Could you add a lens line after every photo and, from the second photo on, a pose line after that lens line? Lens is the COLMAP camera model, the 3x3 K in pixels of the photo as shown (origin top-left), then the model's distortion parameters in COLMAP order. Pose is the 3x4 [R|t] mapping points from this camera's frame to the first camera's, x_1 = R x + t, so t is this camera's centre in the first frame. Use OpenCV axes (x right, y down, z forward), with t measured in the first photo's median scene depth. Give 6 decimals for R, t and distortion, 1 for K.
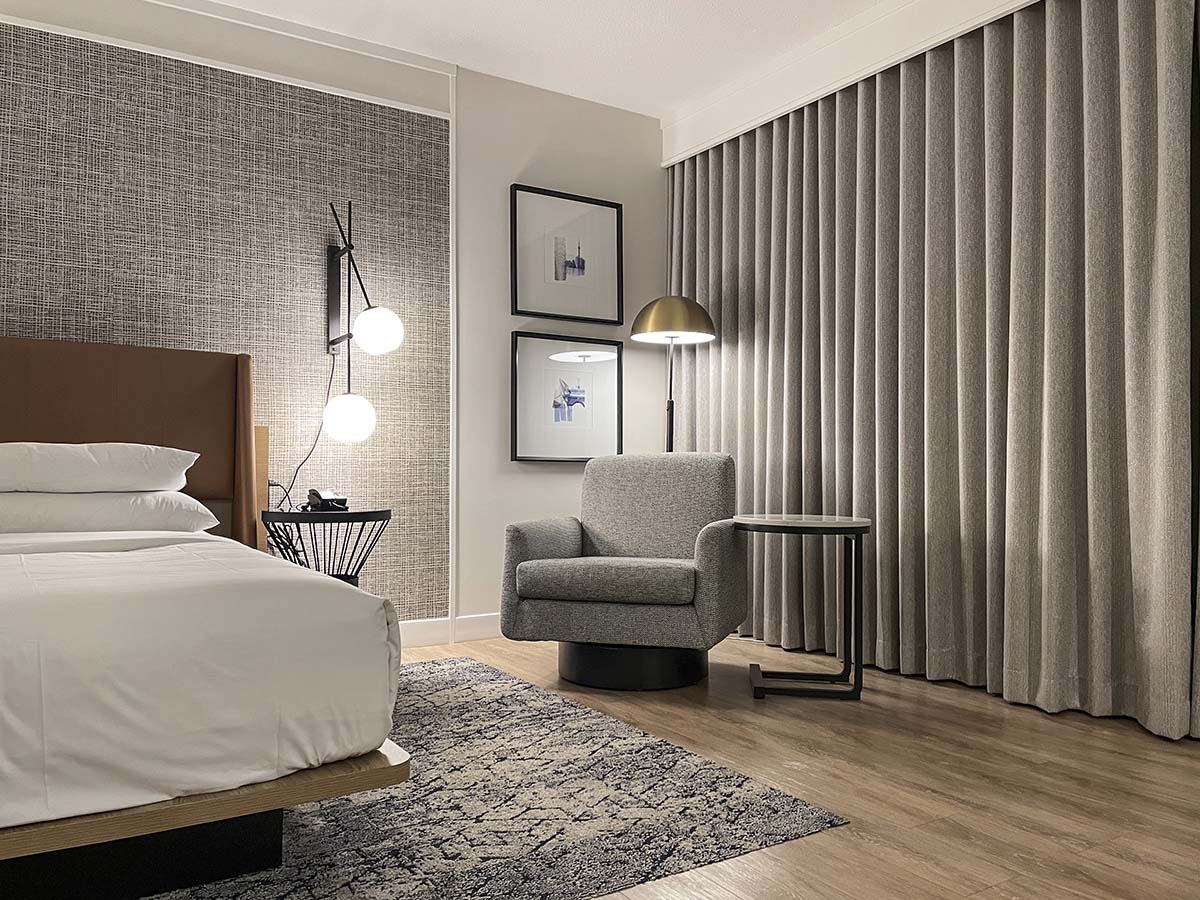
lens RADIAL K [[906.7, 0, 598.4], [0, 906.7, 448.4], [0, 0, 1]] dist [0.143923, -0.196624]
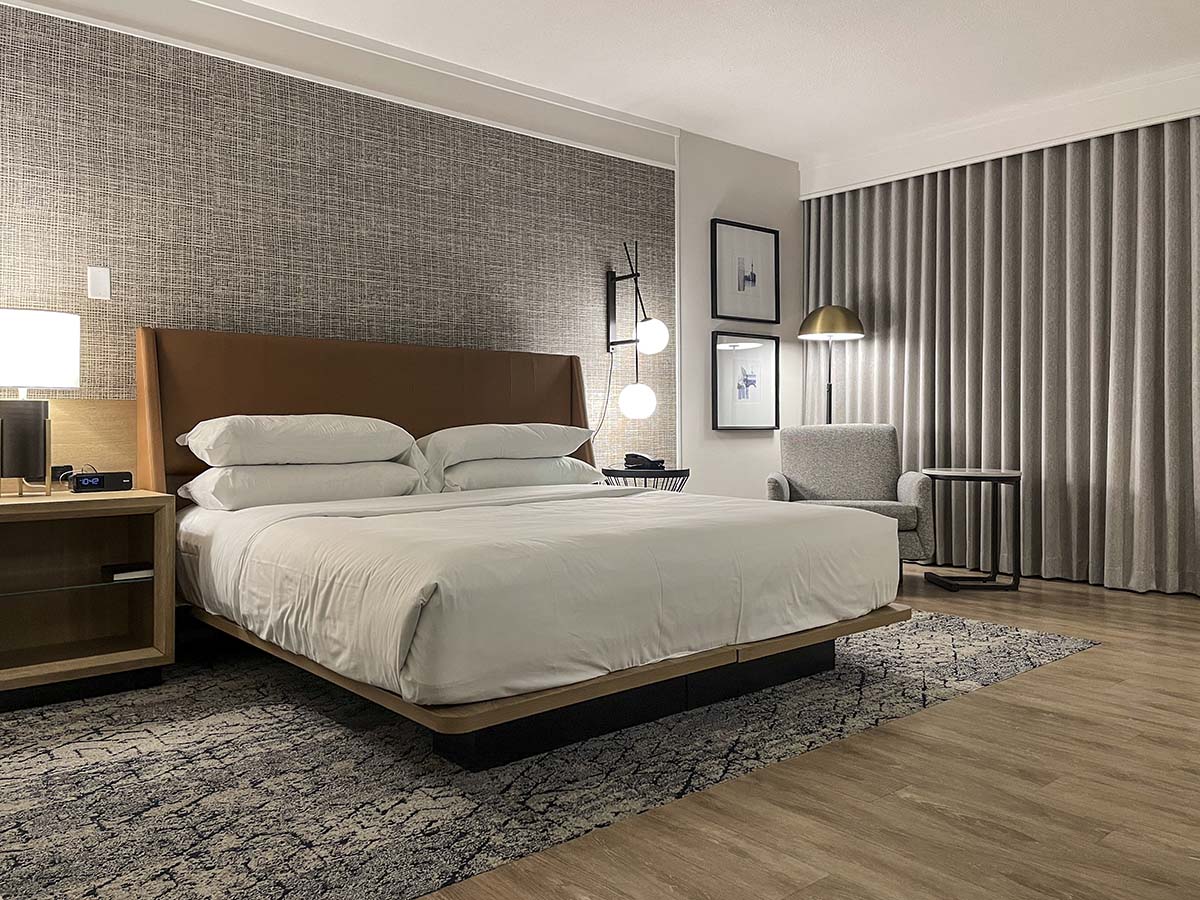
lens RADIAL K [[955.2, 0, 600.7], [0, 955.2, 421.7], [0, 0, 1]] dist [0.155520, -0.165010]
pose [[0.985309, -0.006963, 0.170639, -0.526140], [0.002698, 0.999678, 0.025213, -0.035886], [-0.170759, -0.024382, 0.985011, -0.359691]]
